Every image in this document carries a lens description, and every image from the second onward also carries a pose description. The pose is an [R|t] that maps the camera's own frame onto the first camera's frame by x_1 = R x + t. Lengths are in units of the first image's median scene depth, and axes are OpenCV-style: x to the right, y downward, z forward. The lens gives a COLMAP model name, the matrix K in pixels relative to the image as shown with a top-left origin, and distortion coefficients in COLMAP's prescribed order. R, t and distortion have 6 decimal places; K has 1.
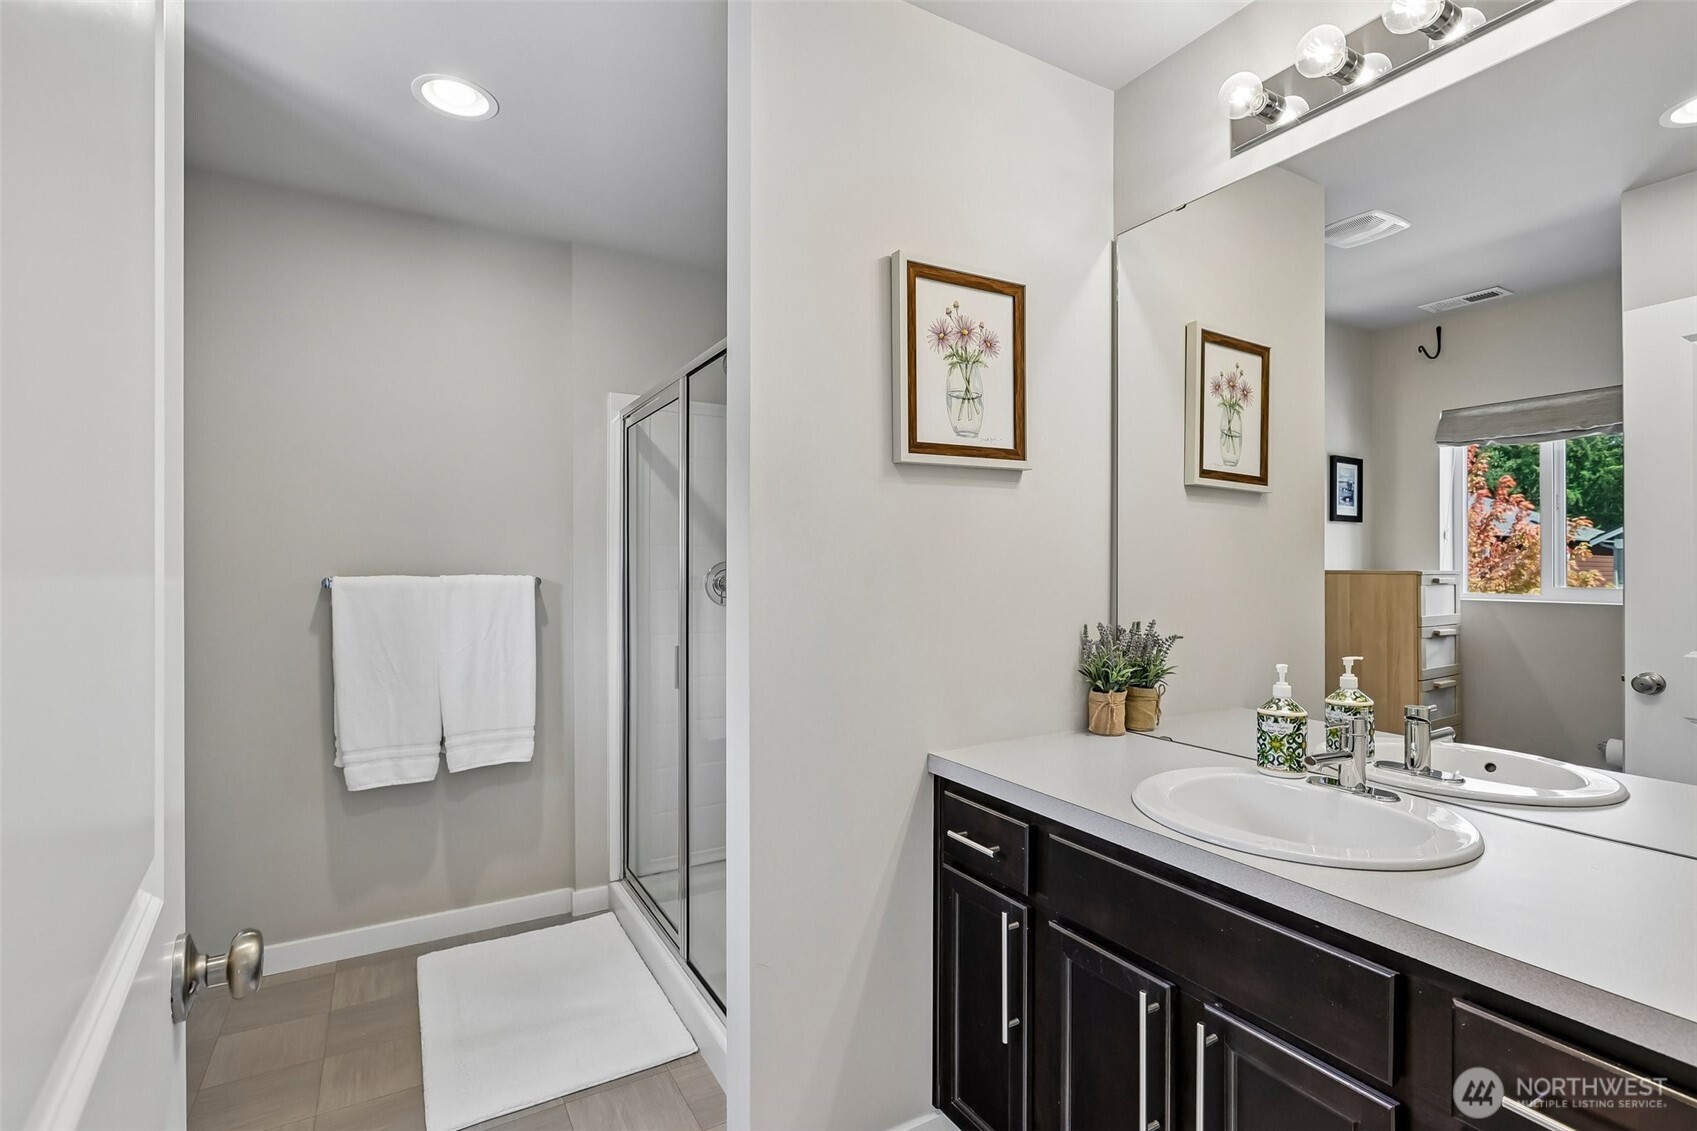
lens RADIAL K [[782.8, 0, 832.6], [0, 782.8, 571.2], [0, 0, 1]] dist [0.001720, 0.000222]
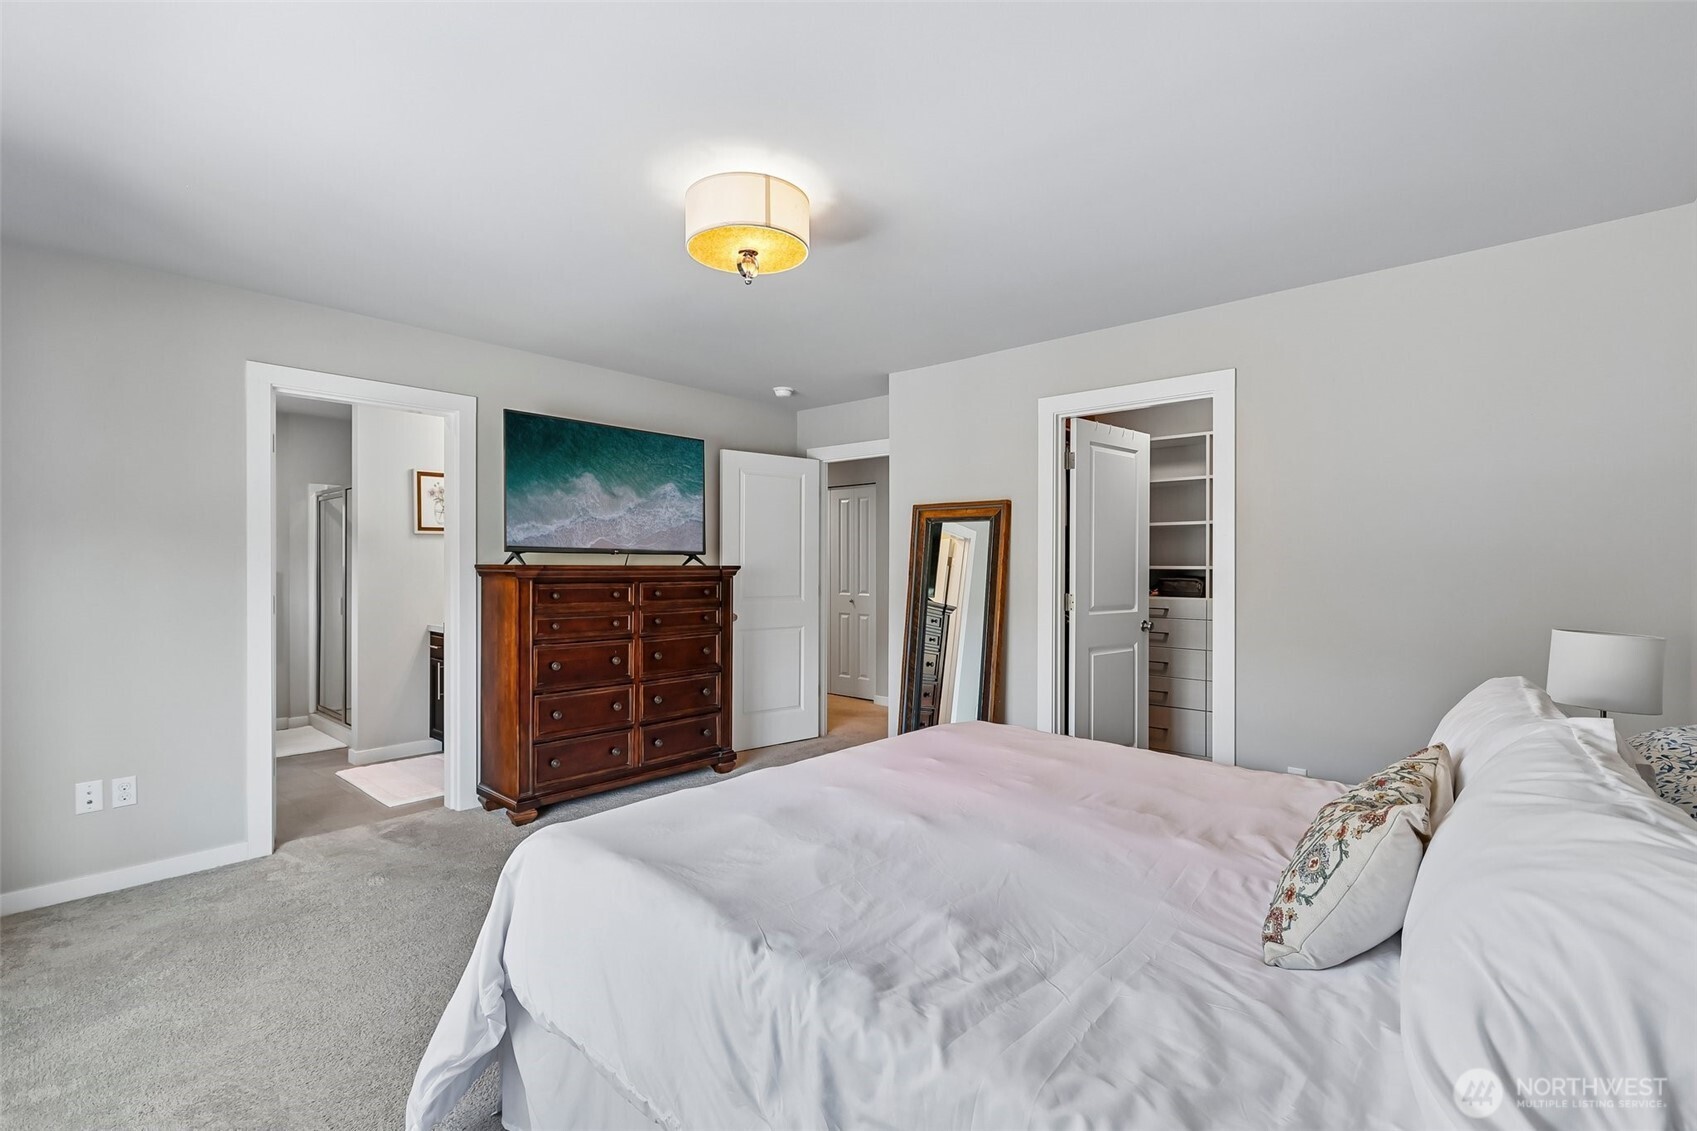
lens RADIAL K [[760.3, 0, 847.5], [0, 760.3, 565.8], [0, 0, 1]] dist [-0.006287, 0.005816]
pose [[0.944156, 0.002843, 0.329487, 0.706144], [-0.002908, 0.999996, -0.000296, -0.009158], [-0.329486, -0.000678, 0.944160, -2.427948]]
